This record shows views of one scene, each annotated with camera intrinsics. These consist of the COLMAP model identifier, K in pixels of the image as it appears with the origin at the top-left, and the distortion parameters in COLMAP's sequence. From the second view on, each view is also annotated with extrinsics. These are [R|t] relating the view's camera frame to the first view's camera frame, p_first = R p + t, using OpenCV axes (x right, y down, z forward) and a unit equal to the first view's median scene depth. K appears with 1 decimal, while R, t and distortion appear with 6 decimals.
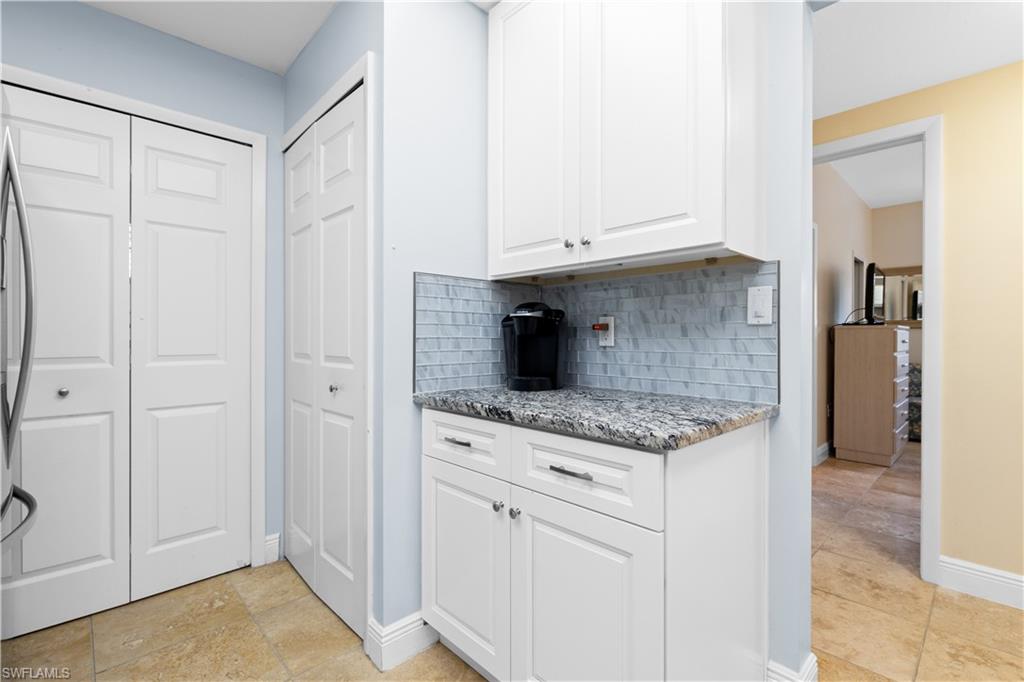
lens RADIAL K [[459.7, 0, 514.5], [0, 459.7, 335.9], [0, 0, 1]] dist [0.002616, 0.000196]
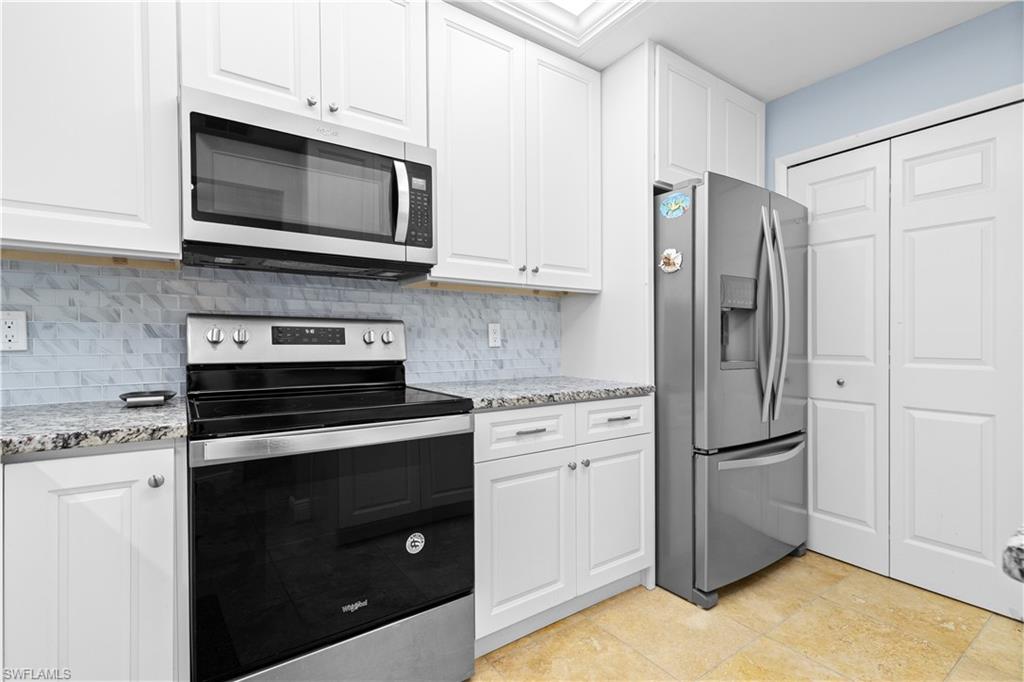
lens RADIAL K [[473.9, 0, 510.8], [0, 473.9, 347.3], [0, 0, 1]] dist [0.004098, 0.000355]
pose [[-0.158505, 0.015913, -0.987230, 0.457138], [0.001174, 0.999872, 0.015928, 0.001922], [0.987358, 0.001365, -0.158503, 0.286752]]
